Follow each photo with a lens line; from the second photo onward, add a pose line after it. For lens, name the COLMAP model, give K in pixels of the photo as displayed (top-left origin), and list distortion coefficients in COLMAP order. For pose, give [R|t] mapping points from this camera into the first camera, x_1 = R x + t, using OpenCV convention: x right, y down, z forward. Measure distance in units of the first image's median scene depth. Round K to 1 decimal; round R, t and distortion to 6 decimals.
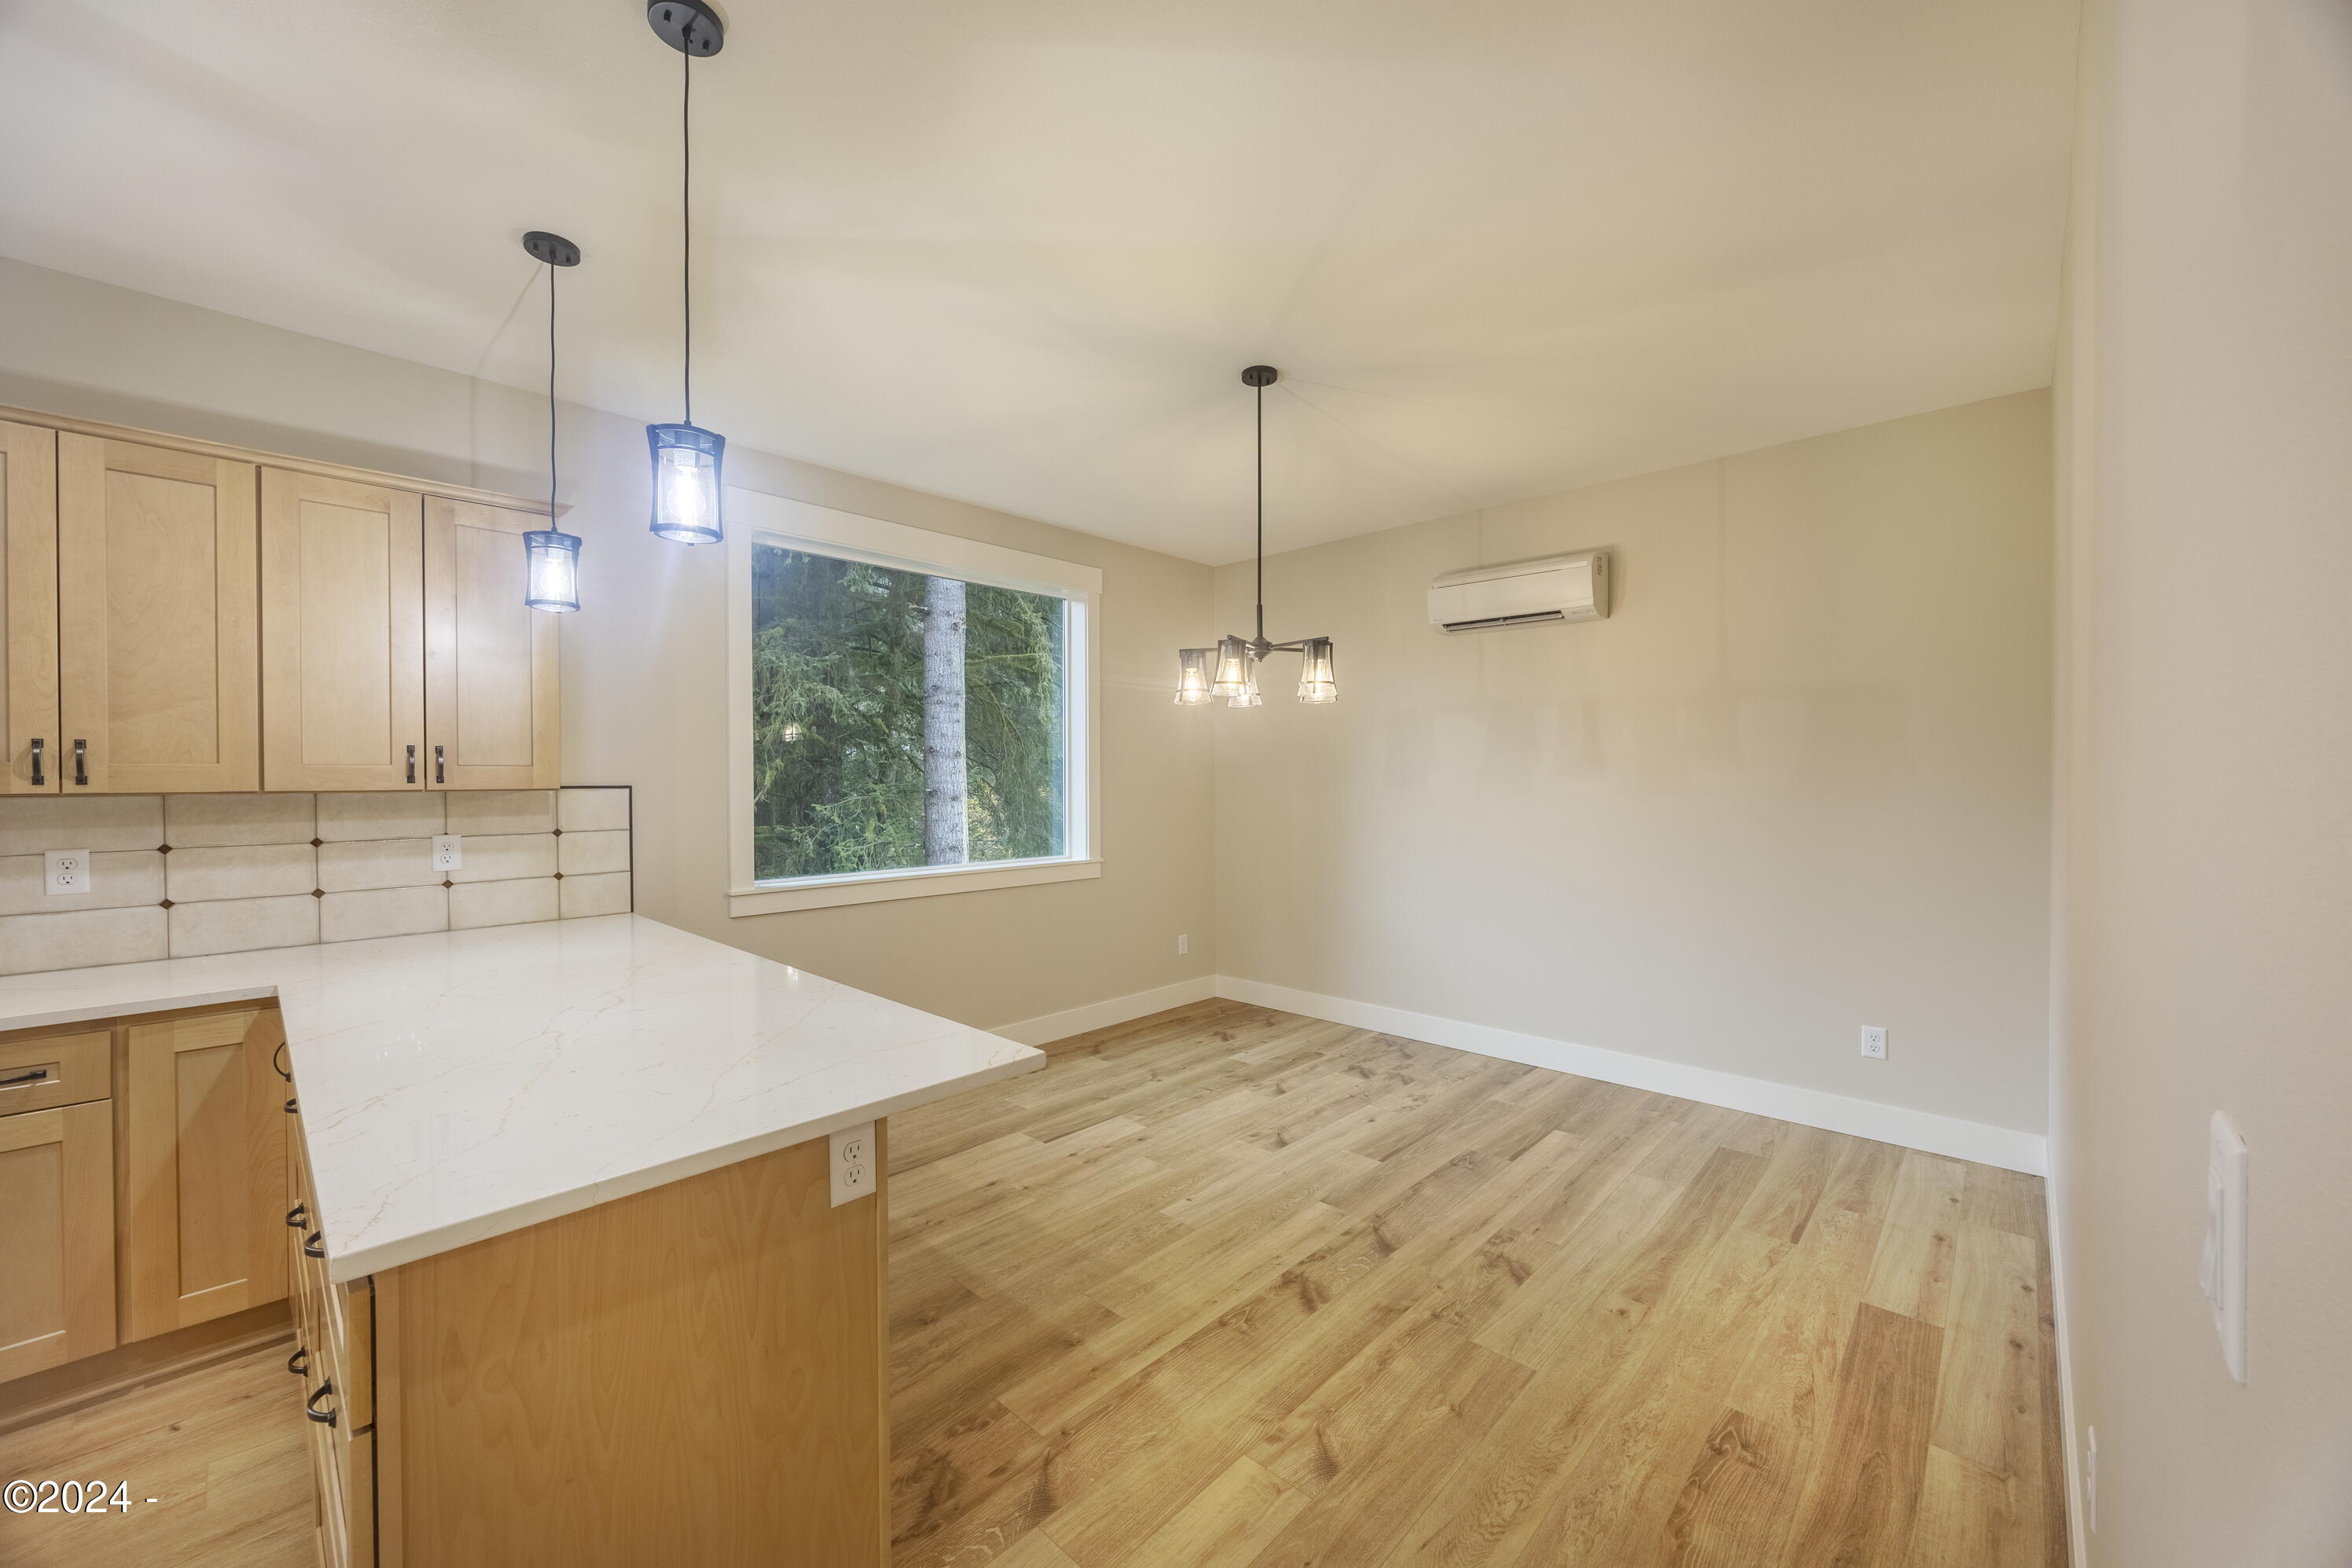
lens RADIAL K [[923.8, 0, 1176.0], [0, 923.8, 784.0], [0, 0, 1]] dist [-0.001534, -0.000026]
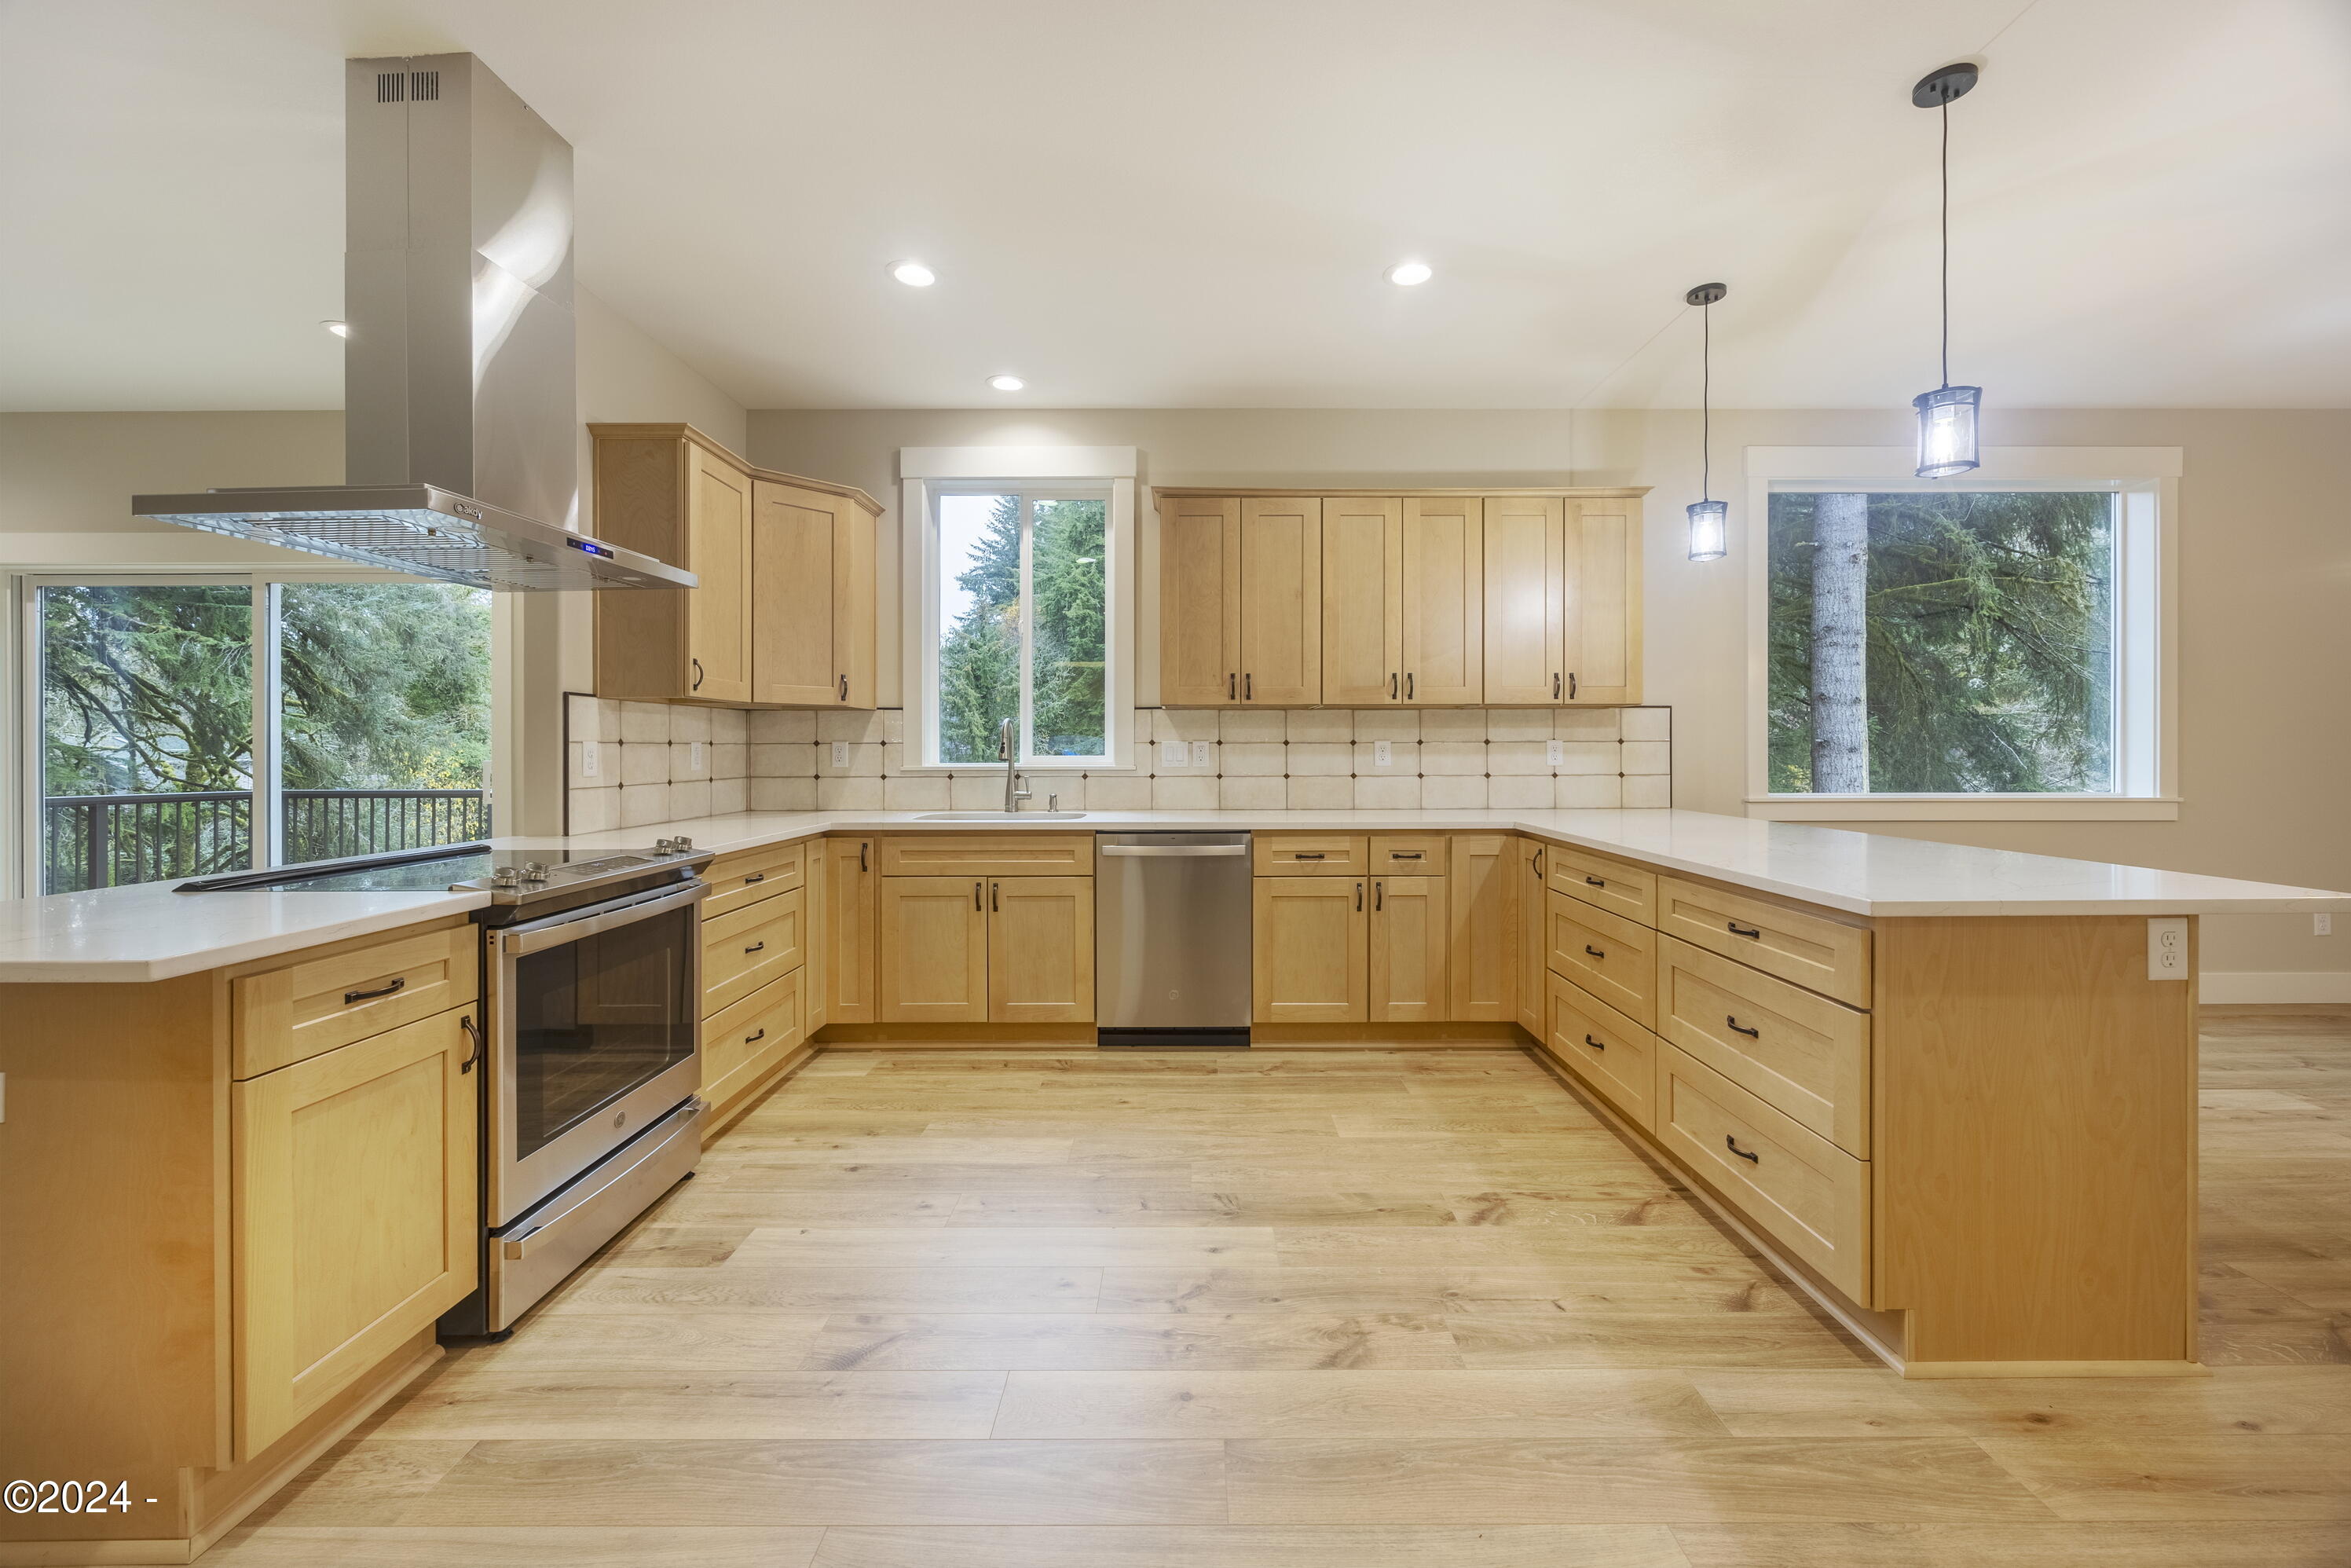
lens RADIAL K [[912.9, 0, 1166.0], [0, 912.9, 748.4], [0, 0, 1]] dist [-0.002152, -0.000007]
pose [[0.680465, 0.002300, -0.732777, -0.181892], [-0.004552, 0.999989, -0.001088, 0.074667], [0.732766, 0.004076, 0.680468, -0.389135]]
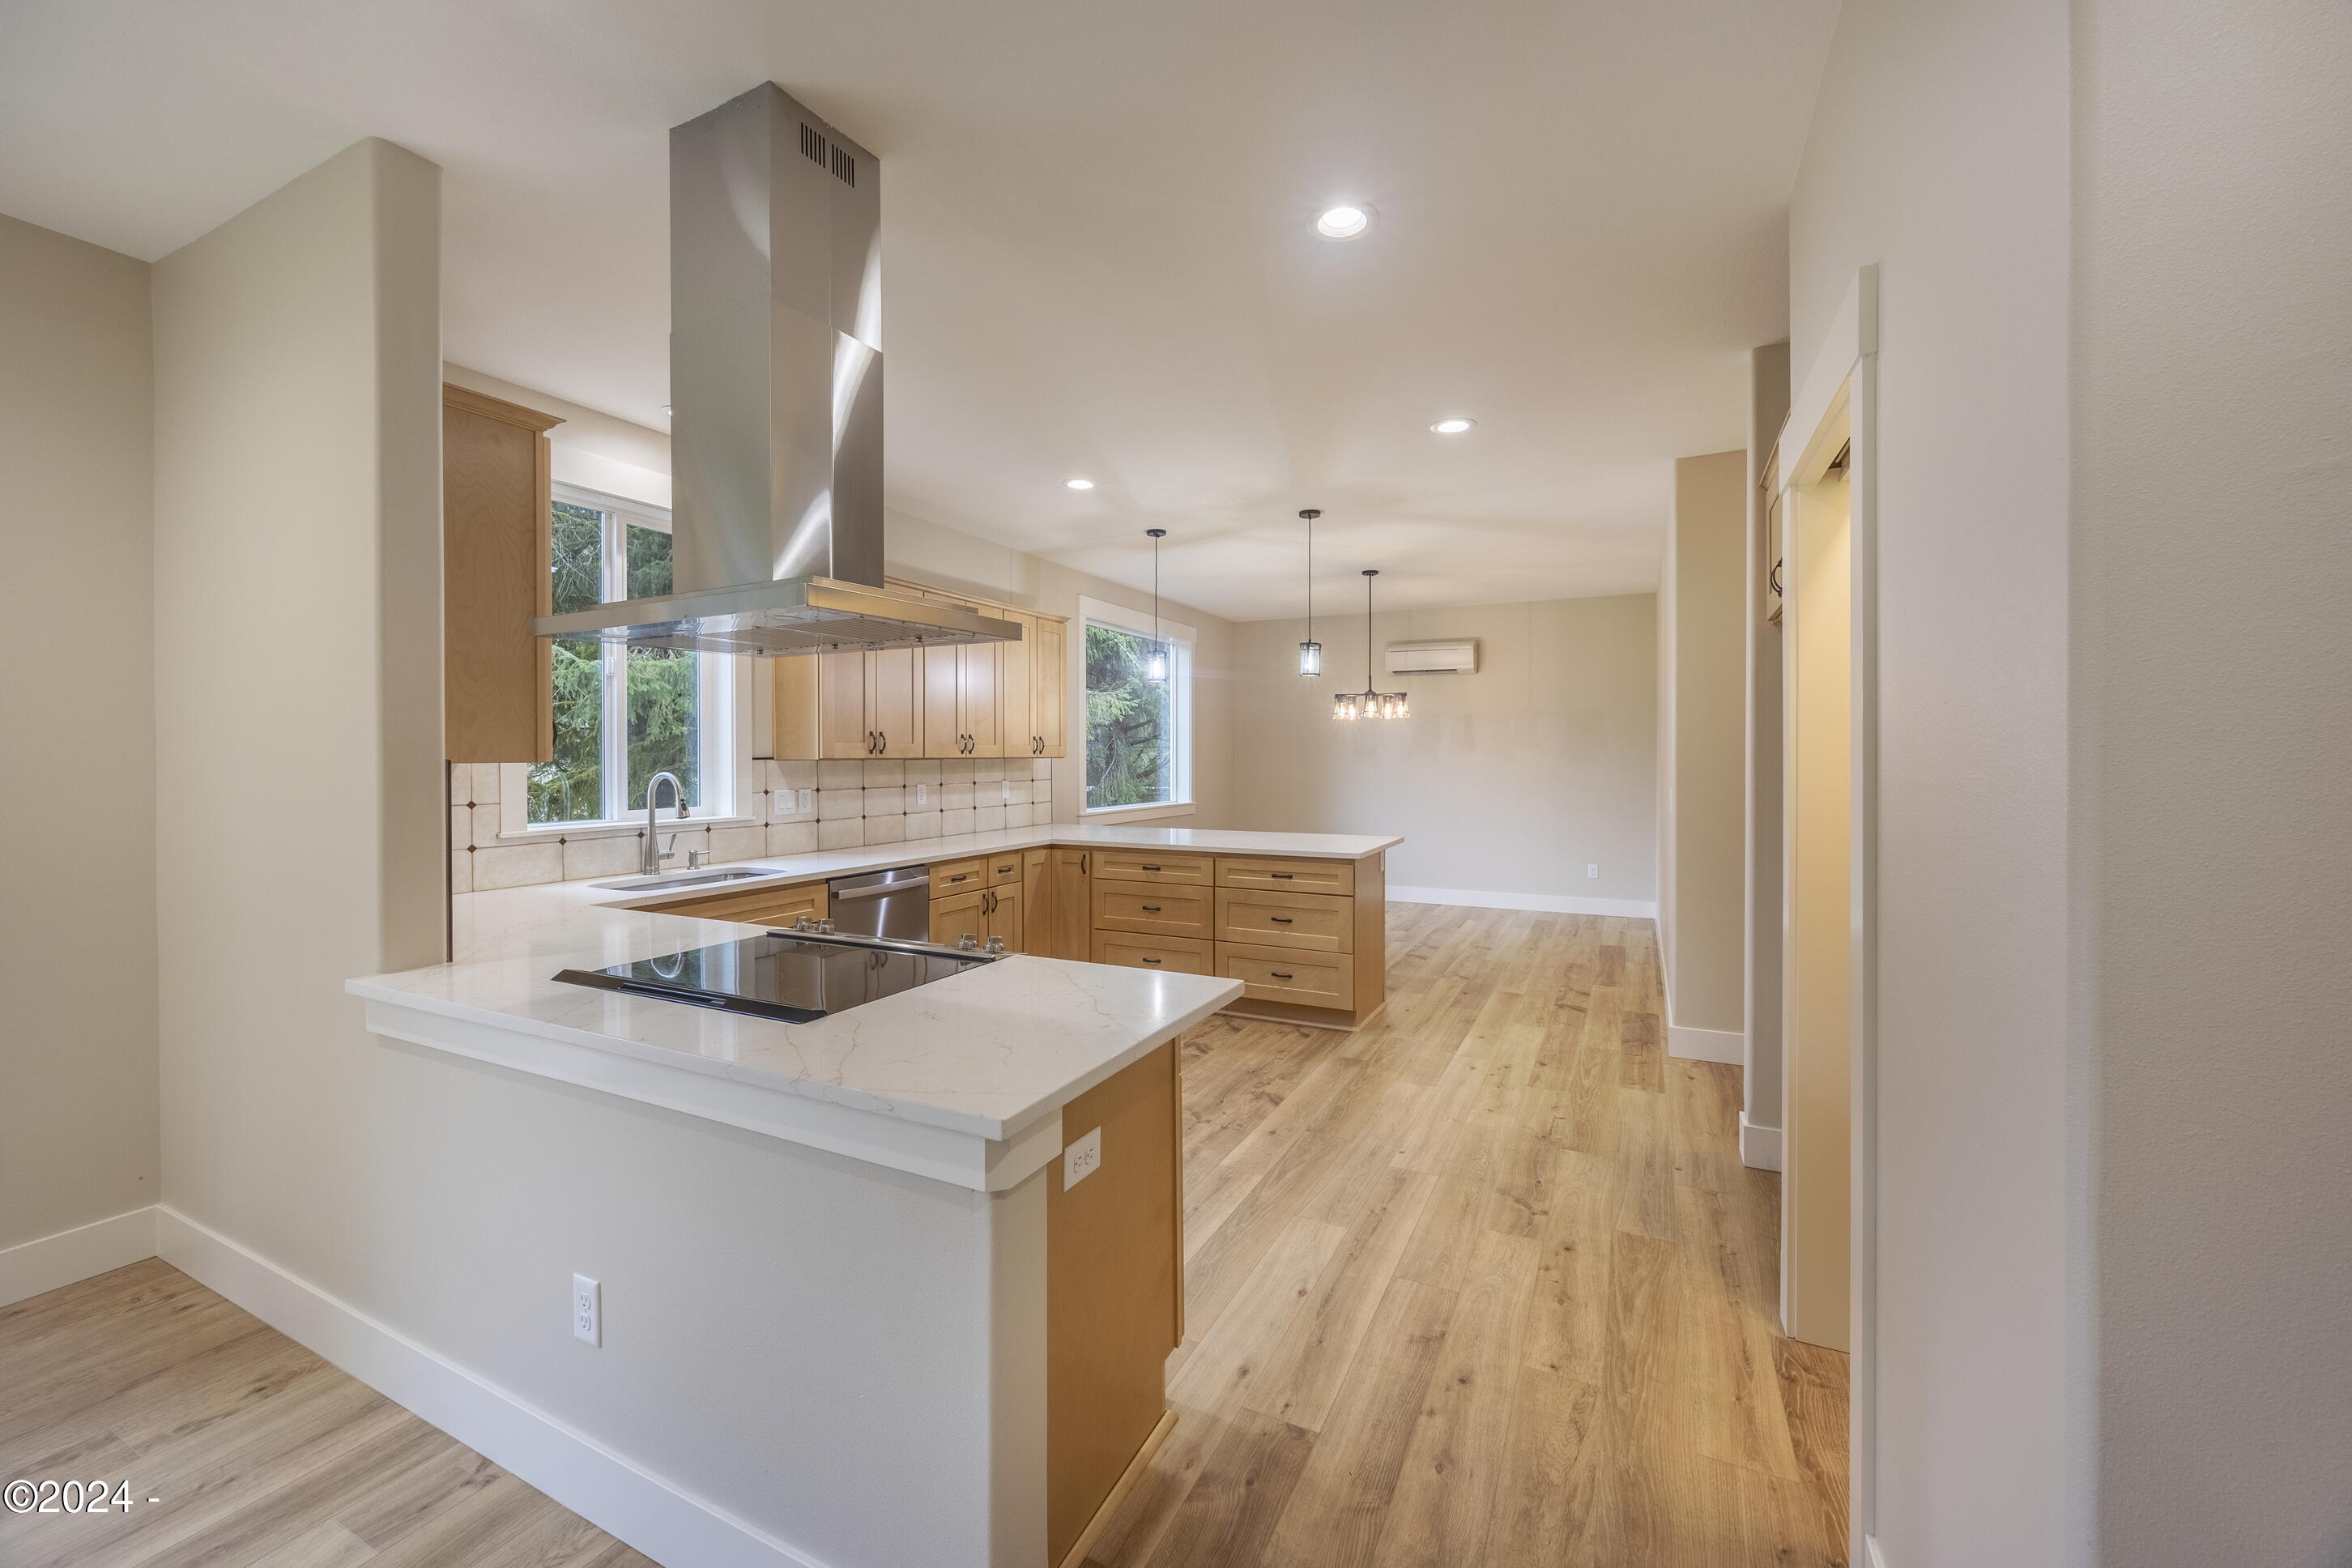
lens RADIAL K [[922.5, 0, 1209.4], [0, 922.5, 757.4], [0, 0, 1]] dist [-0.000198, 0.000009]
pose [[0.952854, 0.001006, 0.303429, -1.008241], [0.000610, 0.999986, -0.005233, 0.016882], [-0.303430, 0.005171, 0.952840, -1.061518]]
